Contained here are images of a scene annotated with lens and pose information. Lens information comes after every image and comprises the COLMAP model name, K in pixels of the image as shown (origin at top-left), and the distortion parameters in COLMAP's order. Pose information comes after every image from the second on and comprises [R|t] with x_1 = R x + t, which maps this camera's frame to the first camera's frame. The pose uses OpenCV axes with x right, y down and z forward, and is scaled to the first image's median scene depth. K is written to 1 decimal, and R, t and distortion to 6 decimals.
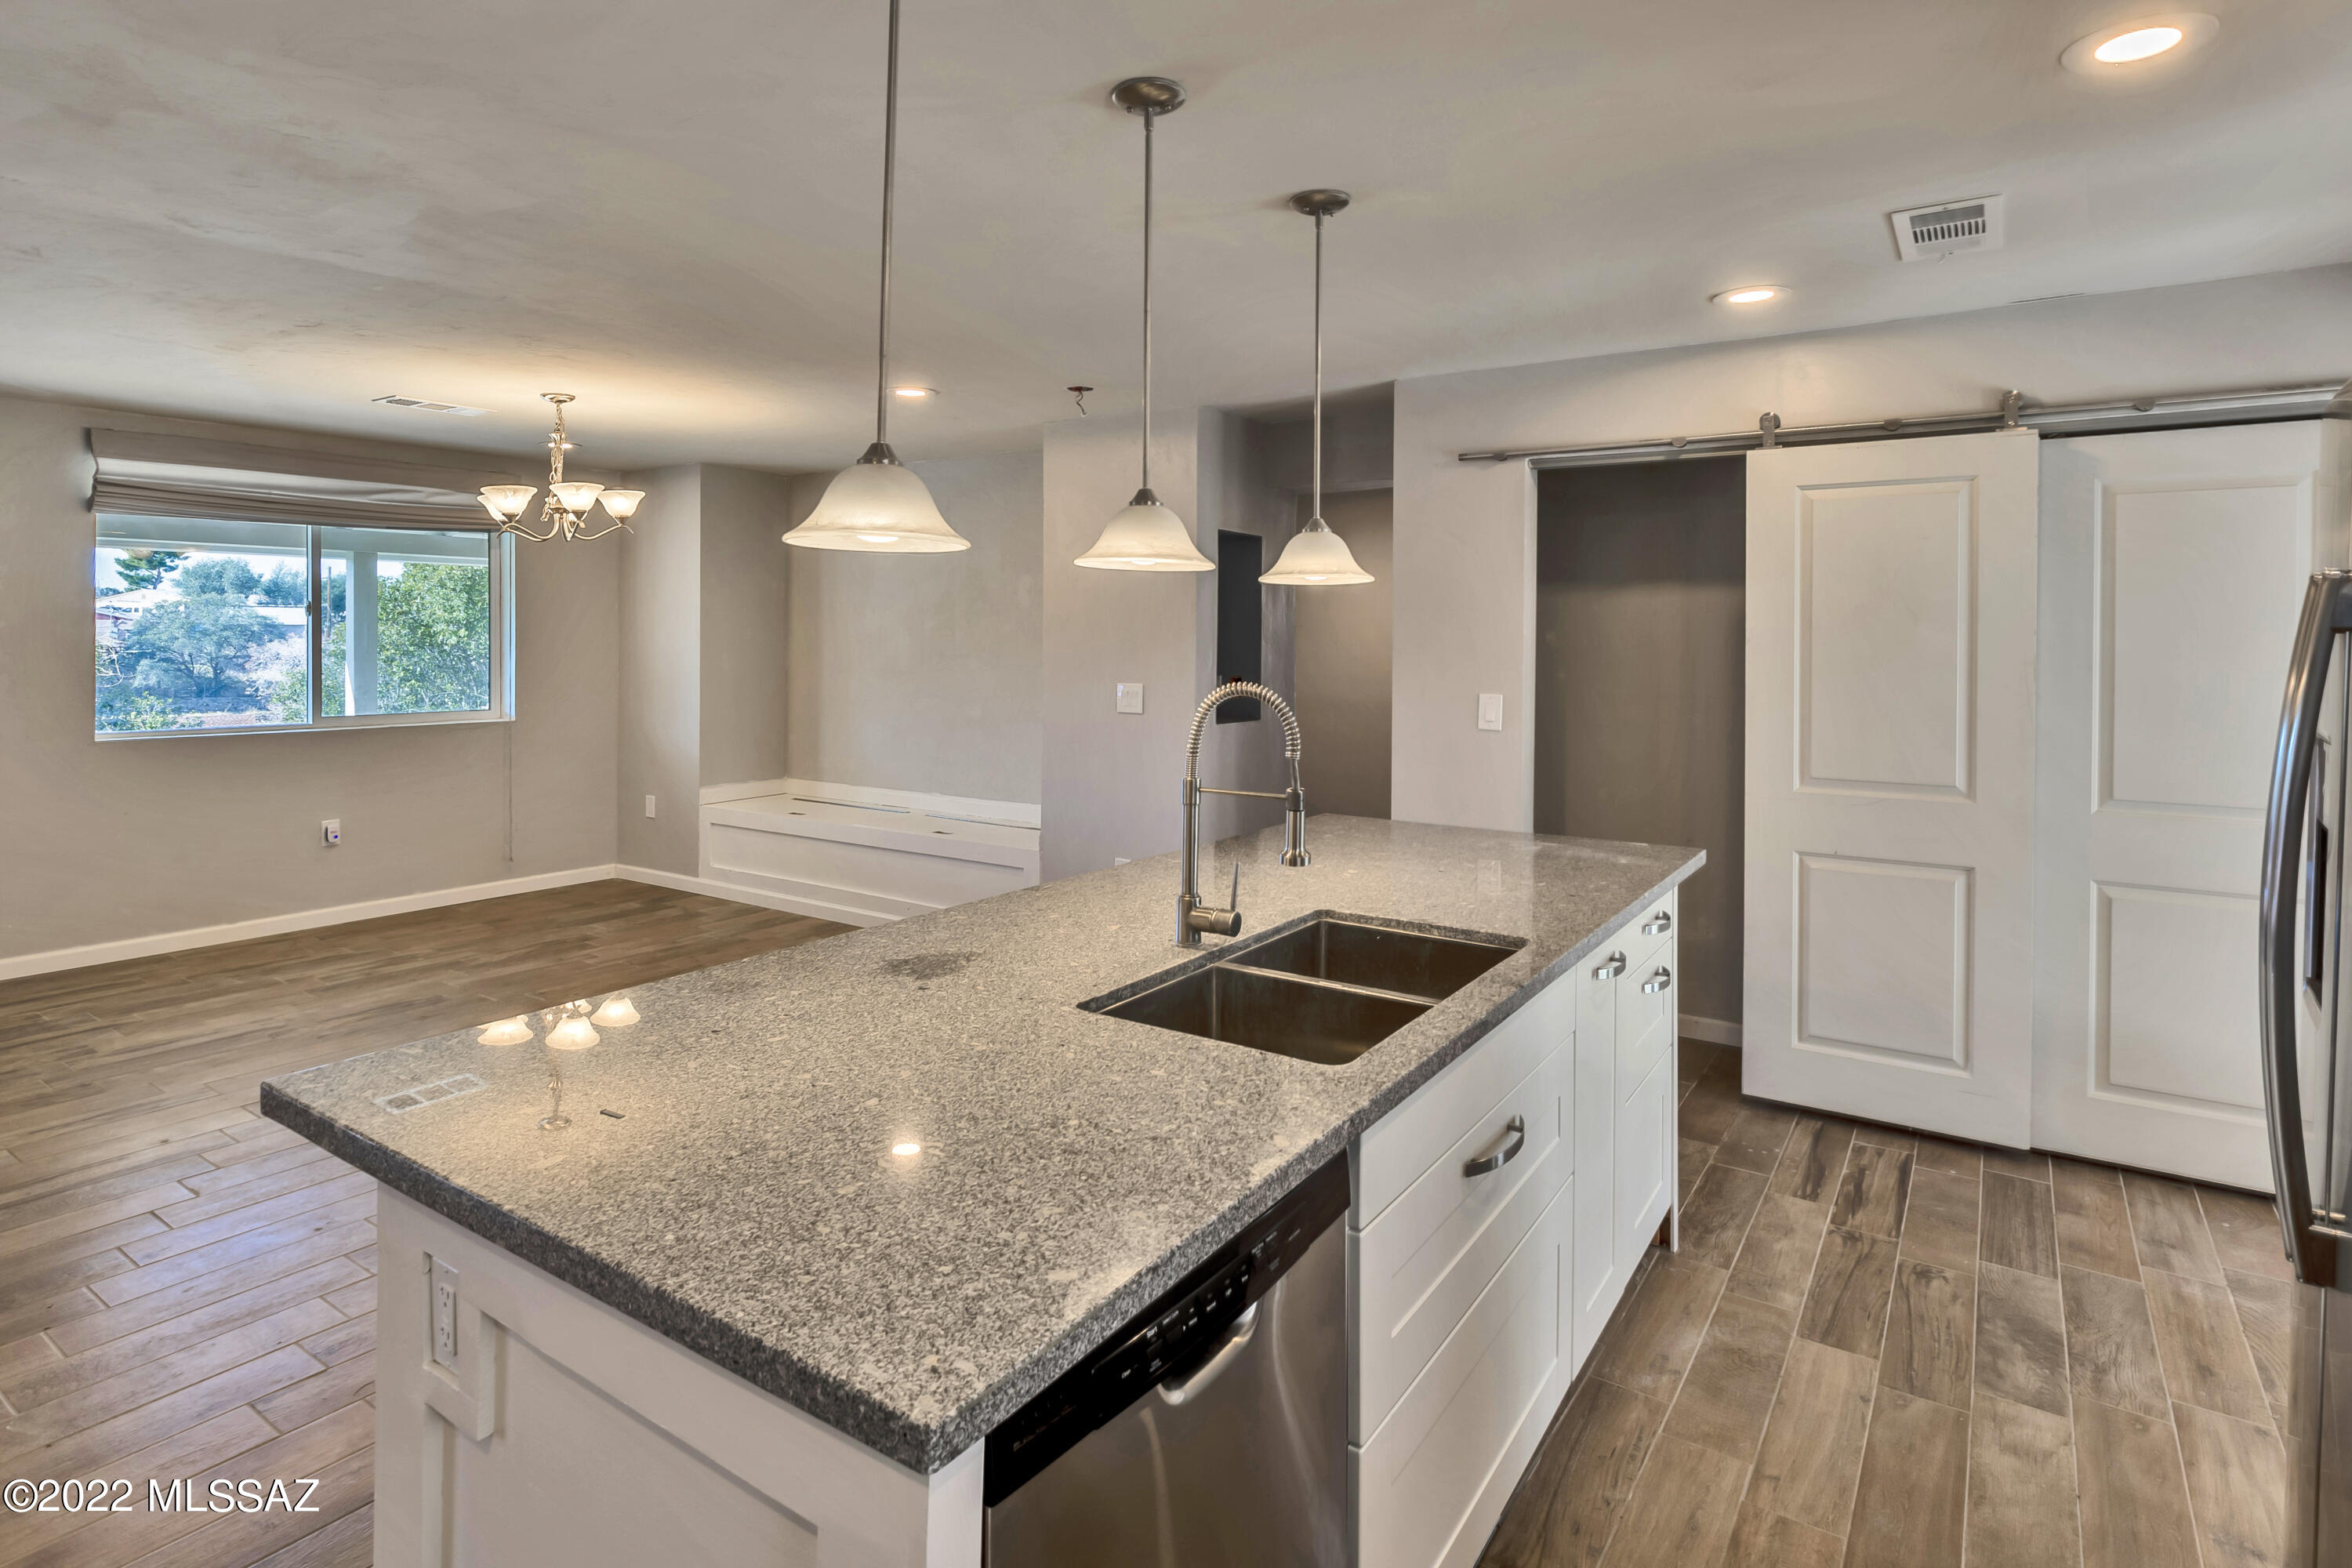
lens RADIAL K [[1226.0, 0, 1144.4], [0, 1226.0, 662.3], [0, 0, 1]] dist [-0.002190, -0.001052]
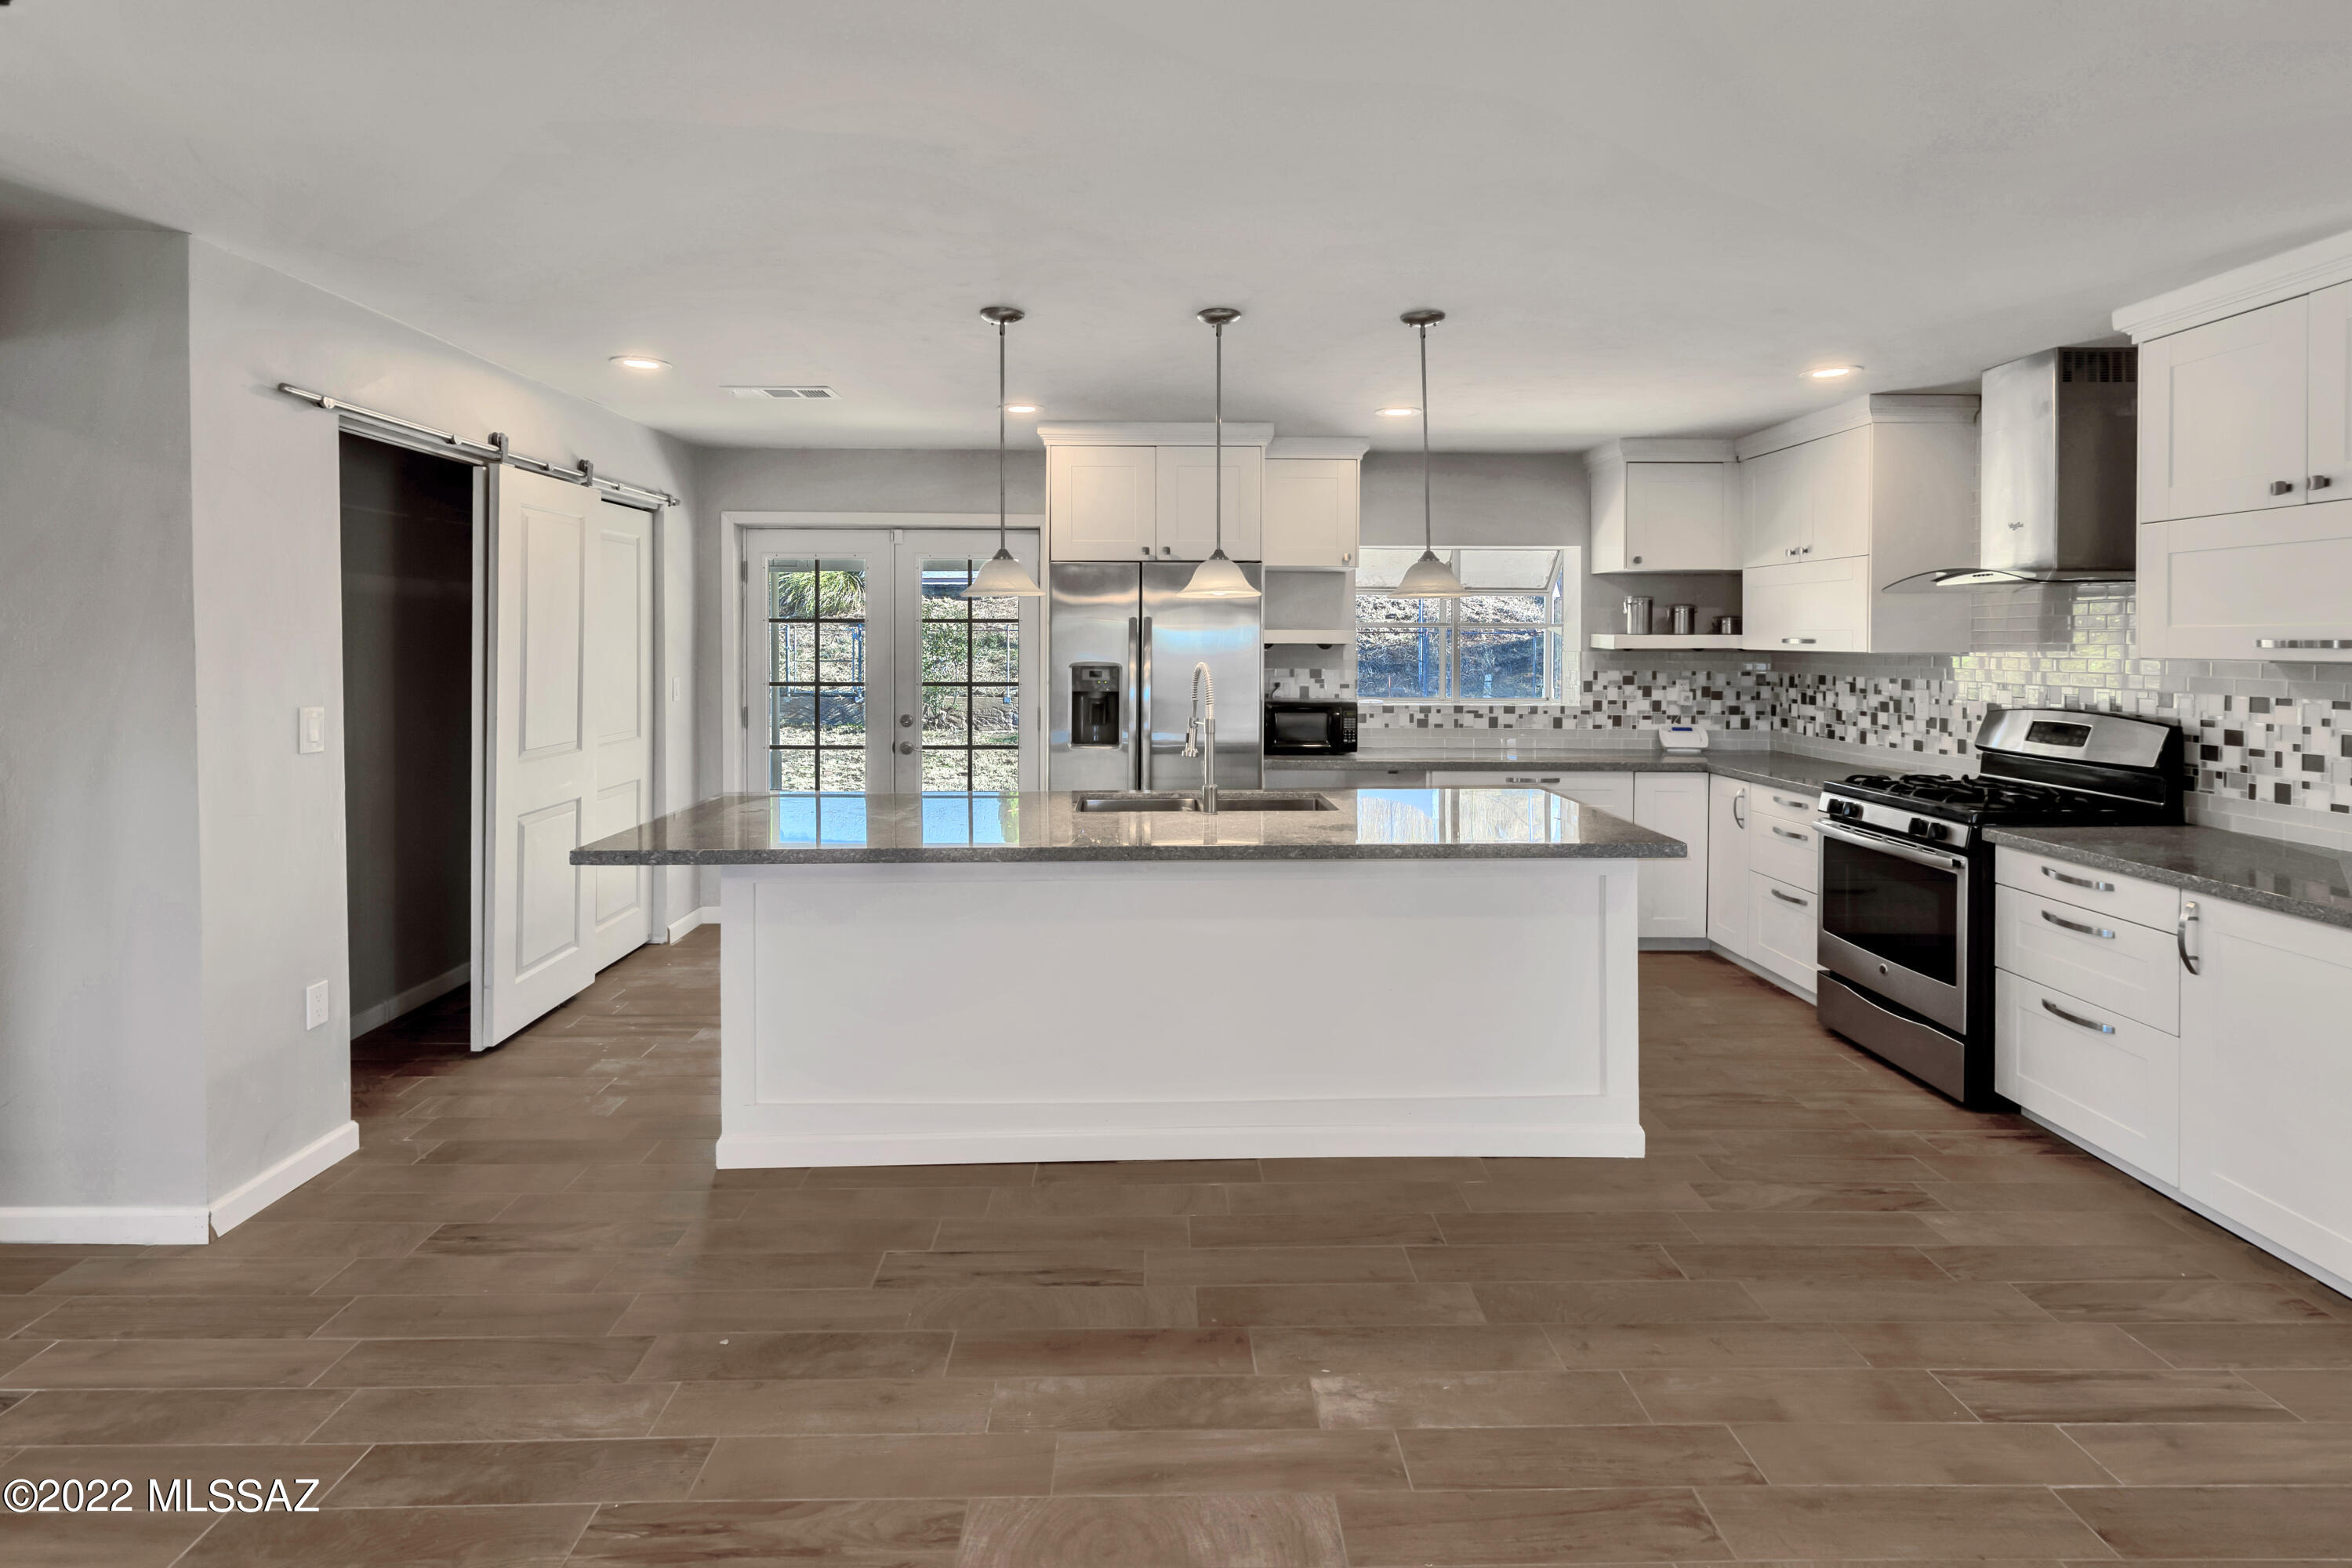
lens RADIAL K [[1142.8, 0, 1168.3], [0, 1142.8, 655.7], [0, 0, 1]] dist [0.004171, -0.000123]
pose [[-0.587426, -0.021025, 0.809004, -0.499627], [0.011492, 0.999345, 0.034316, -0.019864], [-0.809196, 0.029455, -0.586800, 0.804215]]
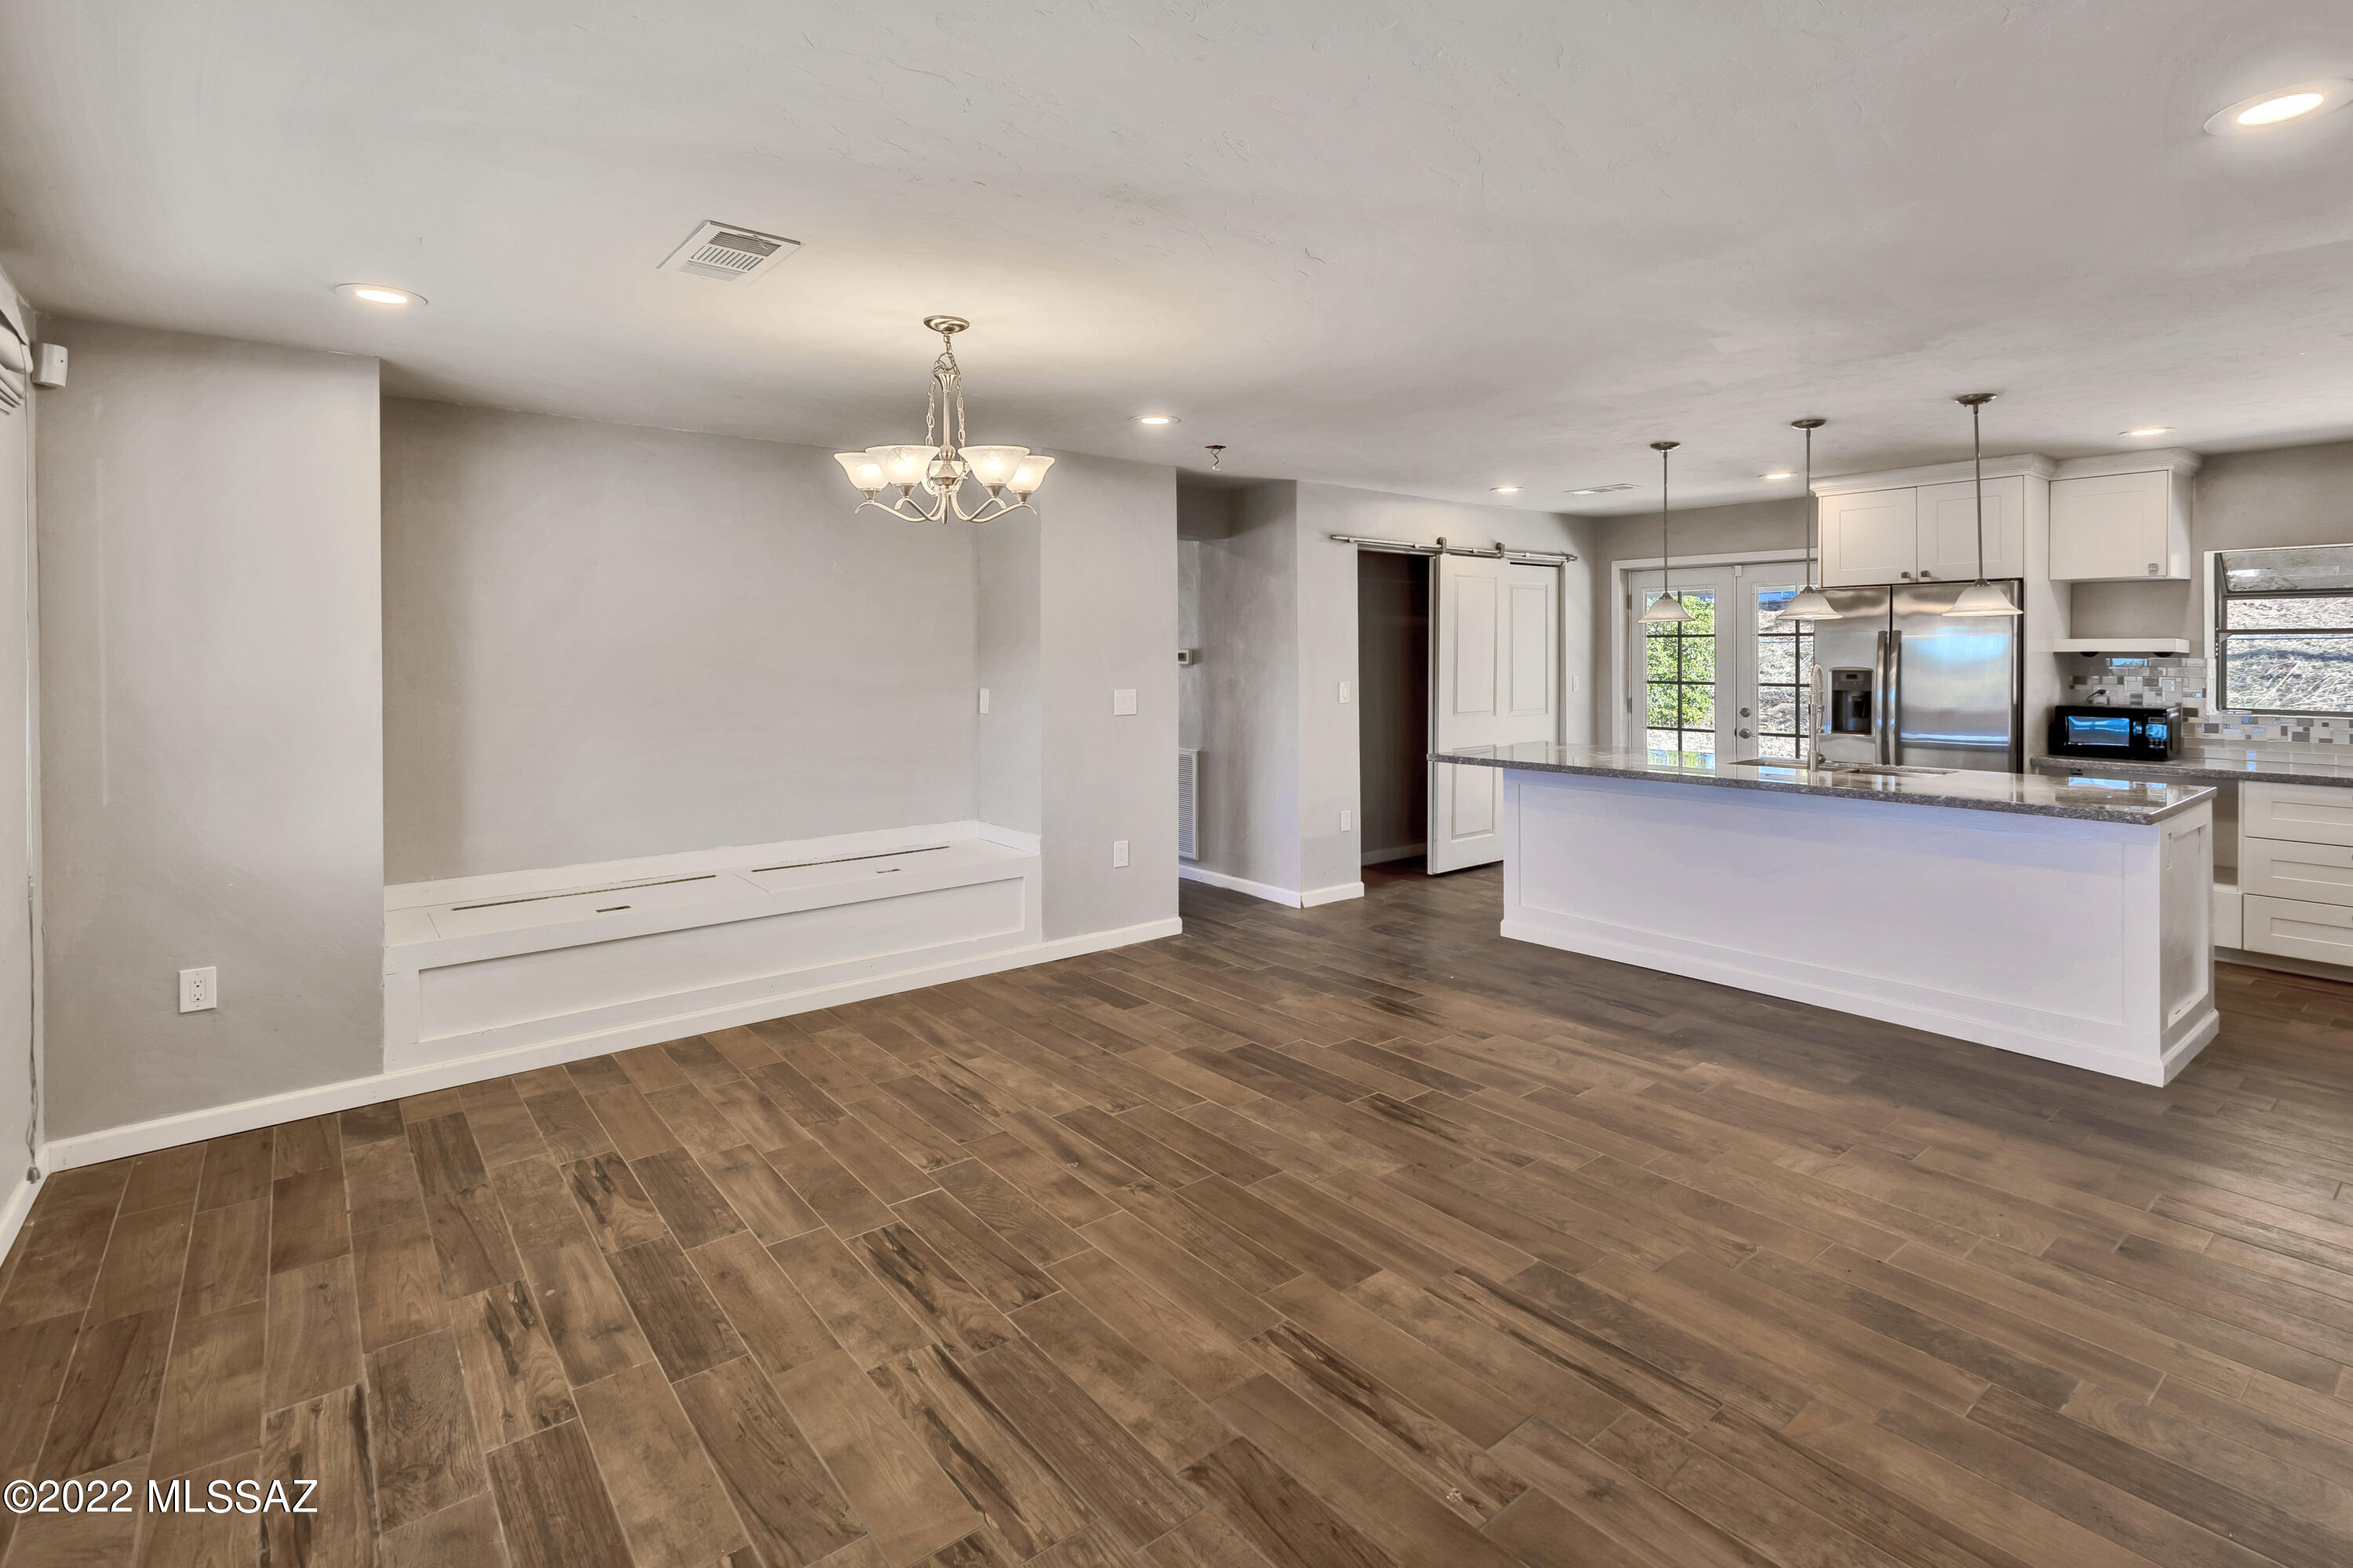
lens RADIAL K [[1116.7, 0, 1195.4], [0, 1116.7, 653.2], [0, 0, 1]] dist [0.000797, 0.000059]
pose [[0.277523, -0.009997, 0.960667, -0.996078], [0.026082, 0.999656, 0.002868, -0.018175], [-0.960365, 0.024261, 0.277688, 0.629738]]
